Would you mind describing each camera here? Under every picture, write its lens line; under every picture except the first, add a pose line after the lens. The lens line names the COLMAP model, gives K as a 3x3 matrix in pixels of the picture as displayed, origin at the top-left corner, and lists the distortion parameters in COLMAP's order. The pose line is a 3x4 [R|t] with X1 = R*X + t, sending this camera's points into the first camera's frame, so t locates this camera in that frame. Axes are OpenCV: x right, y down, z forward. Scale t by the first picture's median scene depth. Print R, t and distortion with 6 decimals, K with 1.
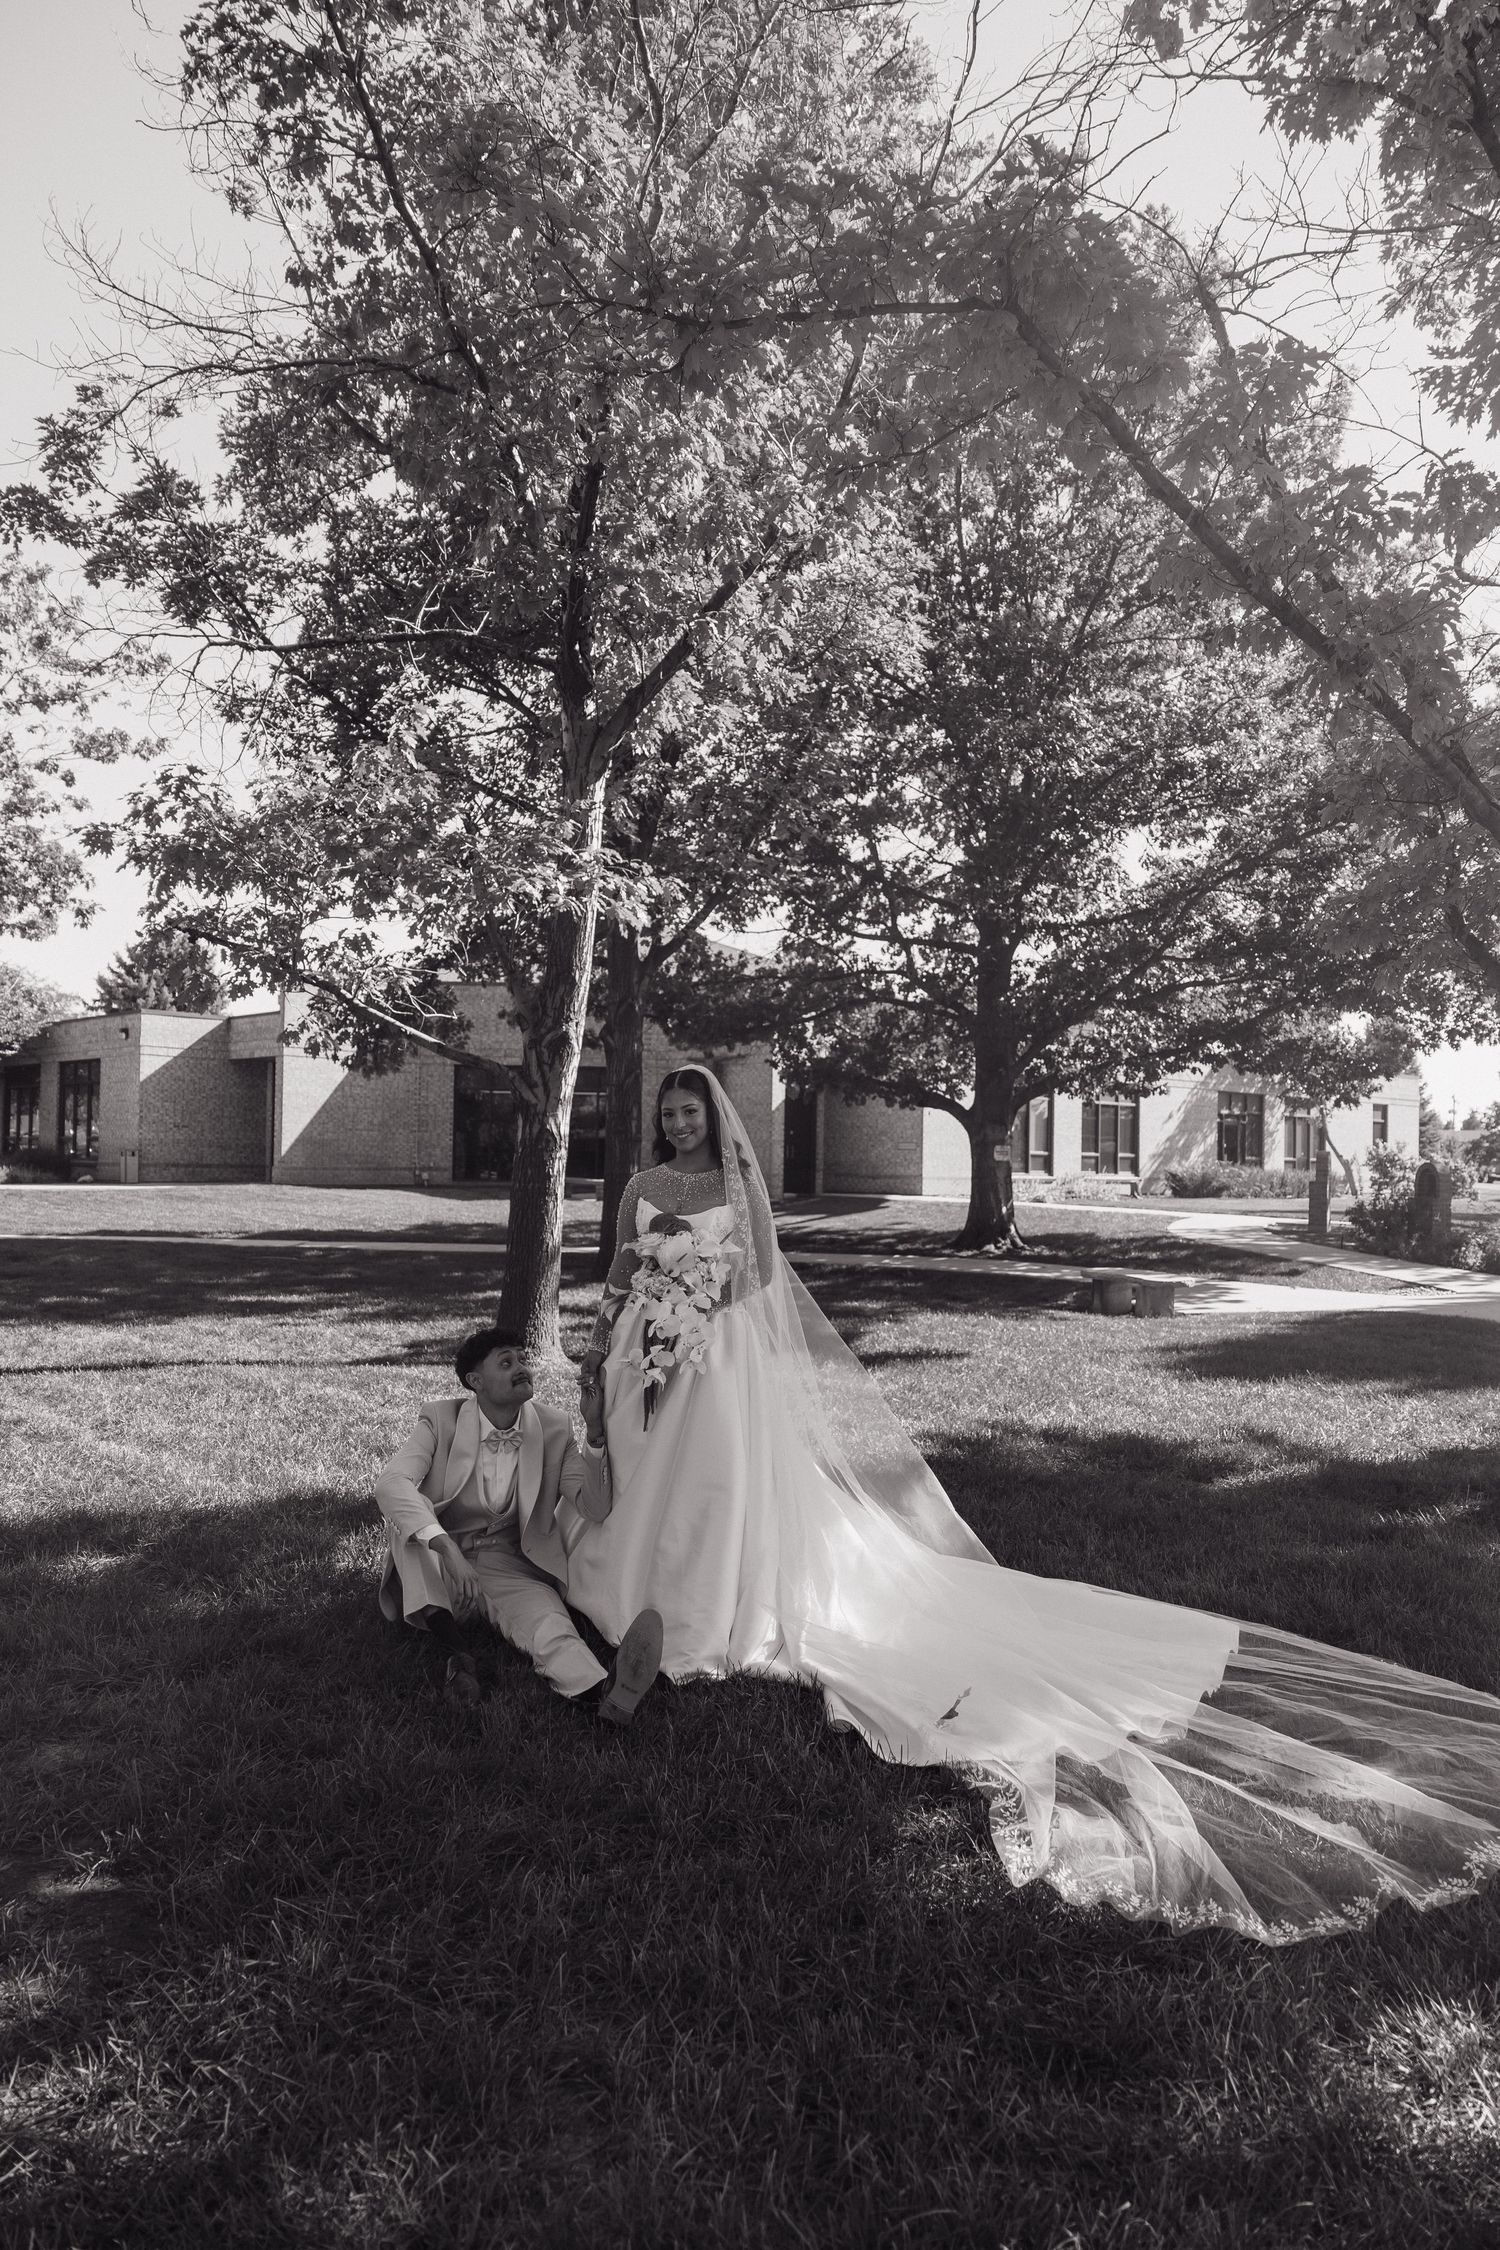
lens RADIAL K [[1571.3, 0, 750.0], [0, 1571.3, 1125.0], [0, 0, 1]] dist [-0.000505, -0.002375]
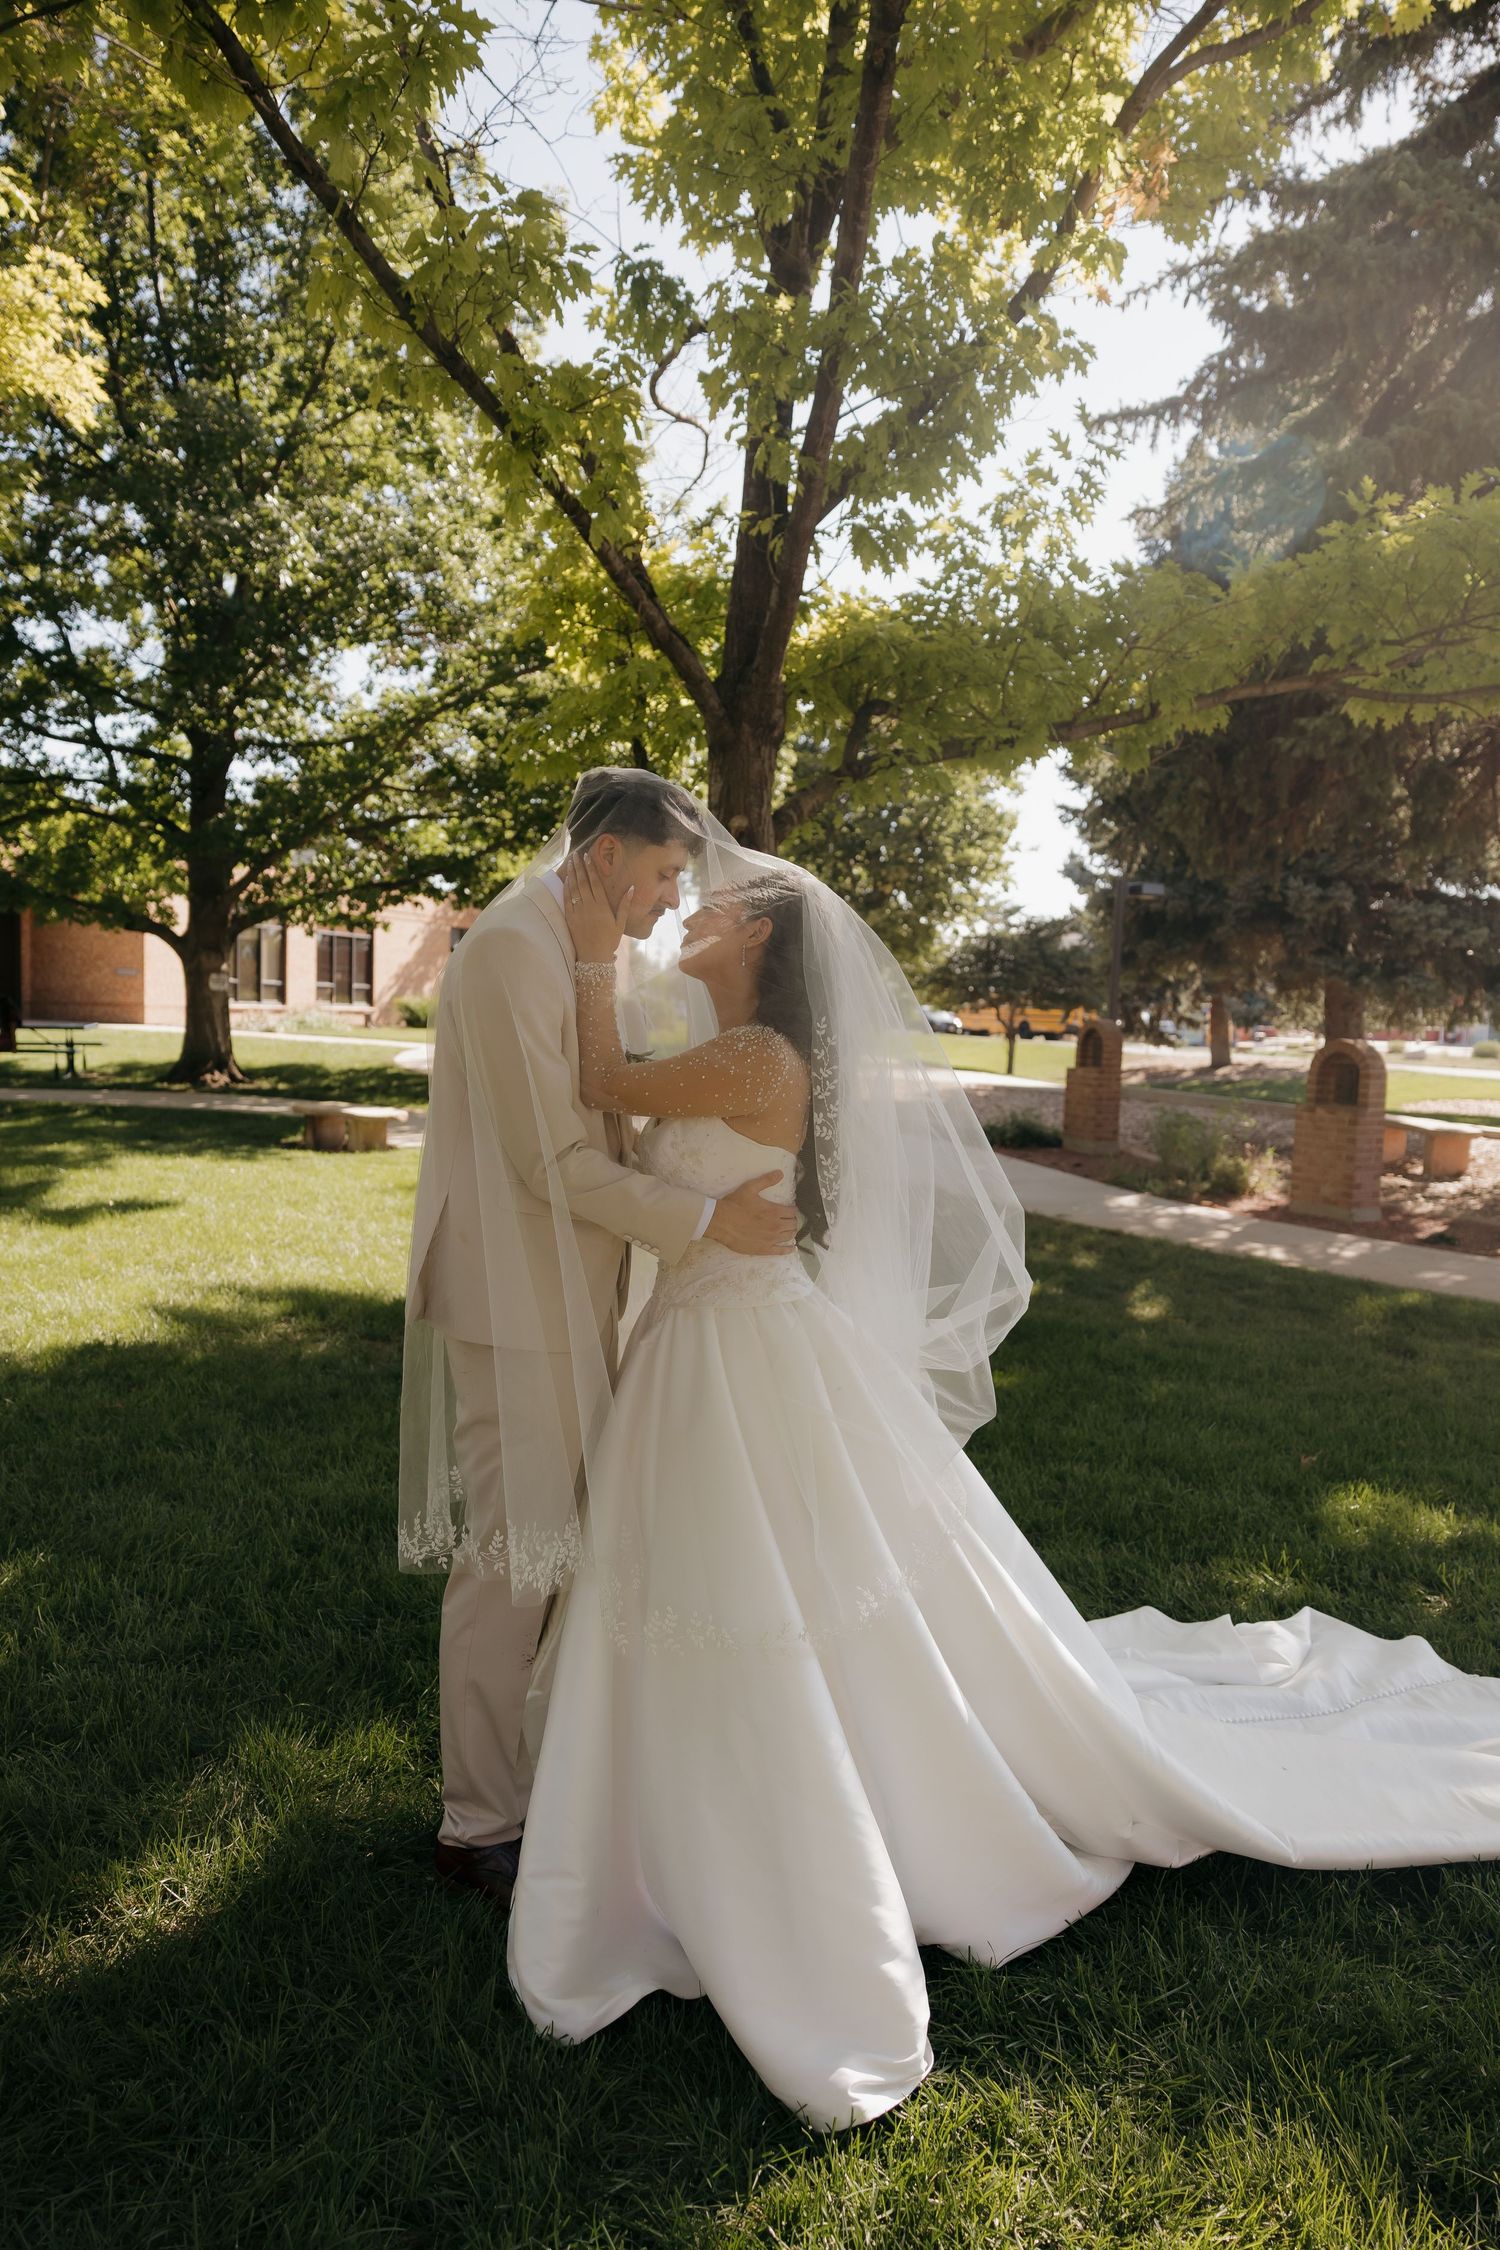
lens RADIAL K [[1499.9, 0, 750.0], [0, 1499.9, 1125.0], [0, 0, 1]] dist [0.007362, -0.000047]
pose [[0.887097, -0.023554, 0.460981, 0.024752], [-0.028118, 0.994085, 0.104903, -0.000697], [-0.460725, -0.106021, 0.881188, 0.036380]]
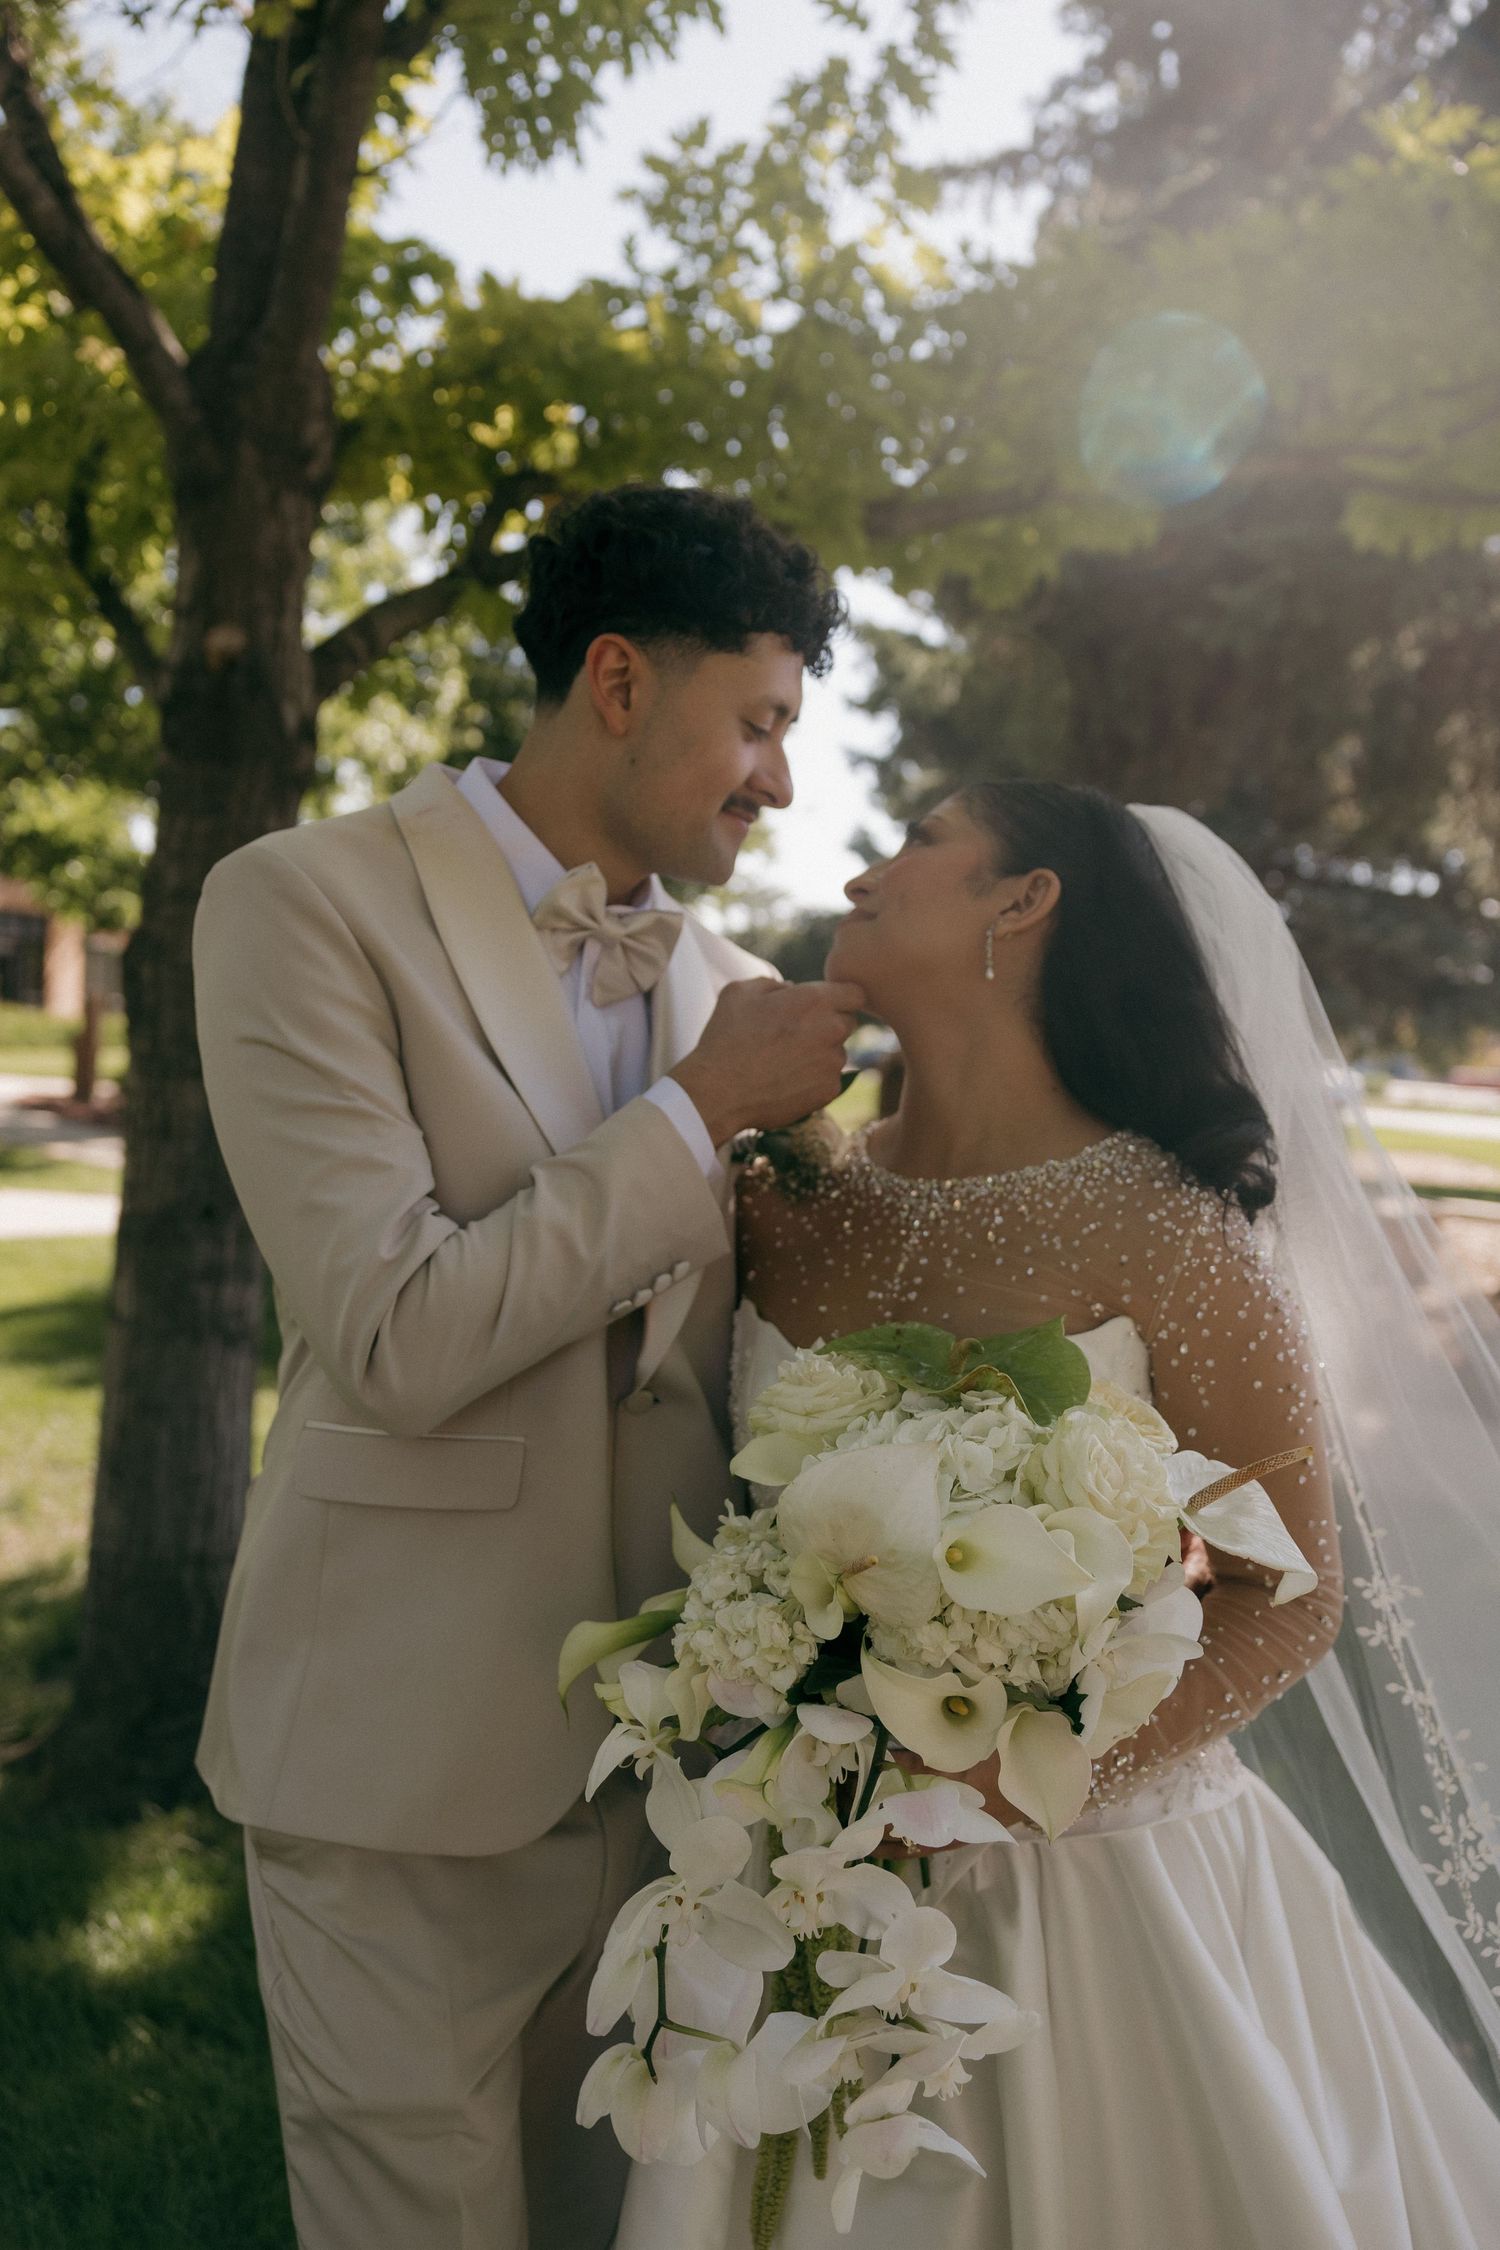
lens RADIAL K [[1963.5, 0, 750.0], [0, 1963.5, 1125.0], [0, 0, 1]] dist [-0.046981, -0.000772]
pose [[0.804100, -0.009690, 0.594415, 0.092002], [-0.041099, 0.996569, 0.071842, 0.001894], [-0.593071, -0.082198, 0.800943, 0.125651]]
